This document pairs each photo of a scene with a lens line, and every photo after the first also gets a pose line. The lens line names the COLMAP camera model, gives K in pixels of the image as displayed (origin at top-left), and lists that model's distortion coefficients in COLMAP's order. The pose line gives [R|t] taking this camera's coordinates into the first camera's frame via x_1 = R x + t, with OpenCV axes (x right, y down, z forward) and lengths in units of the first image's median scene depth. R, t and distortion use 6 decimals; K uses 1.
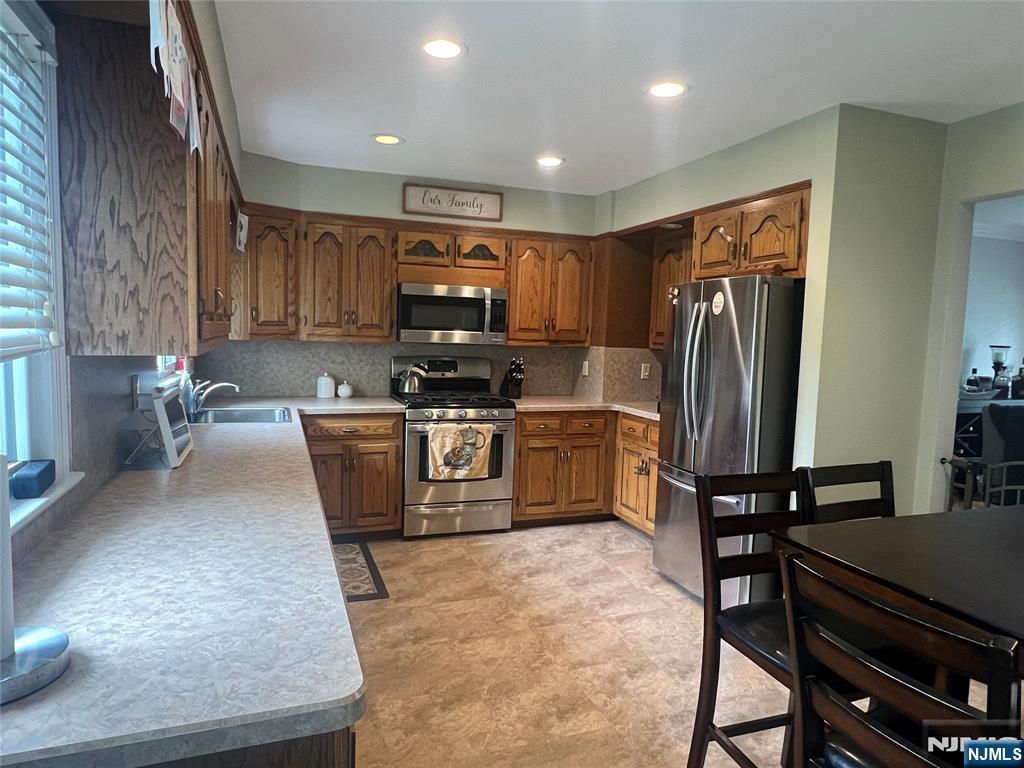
lens RADIAL K [[636.6, 0, 511.6], [0, 636.6, 385.1], [0, 0, 1]] dist [-0.004425, -0.001710]
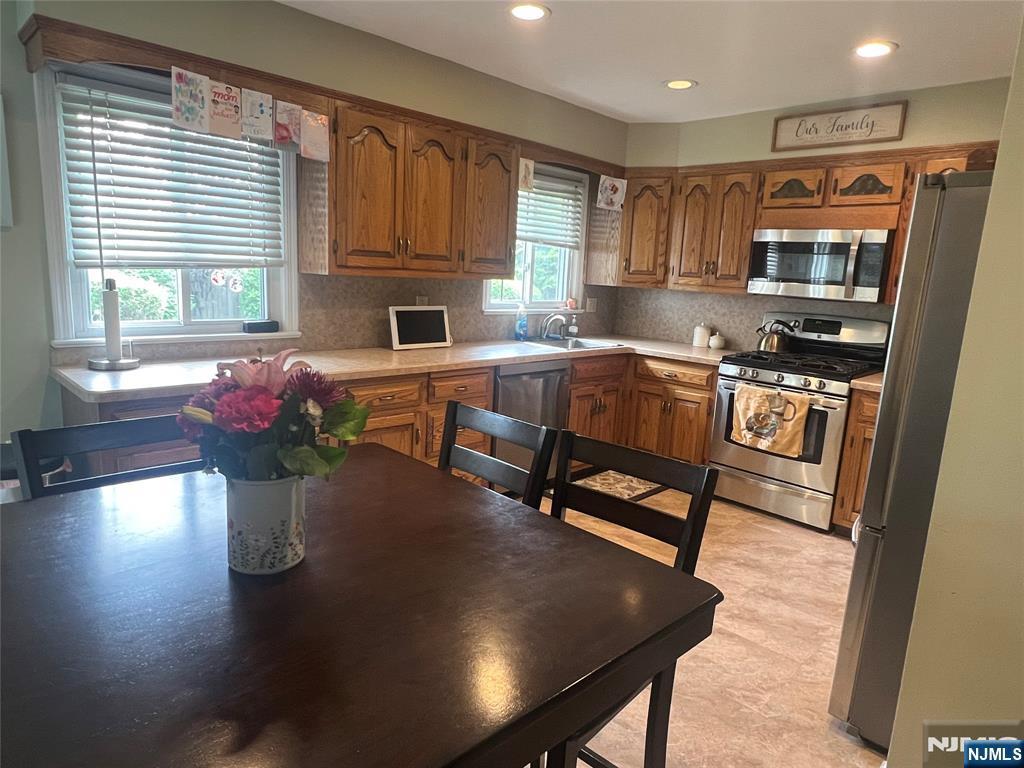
lens RADIAL K [[636.6, 0, 512.3], [0, 636.6, 385.8], [0, 0, 1]] dist [-0.004425, -0.001710]
pose [[0.412440, 0.156736, -0.897400, 0.550338], [-0.117734, 0.985998, 0.118100, -0.003927], [0.903345, 0.056945, 0.425118, 0.298587]]
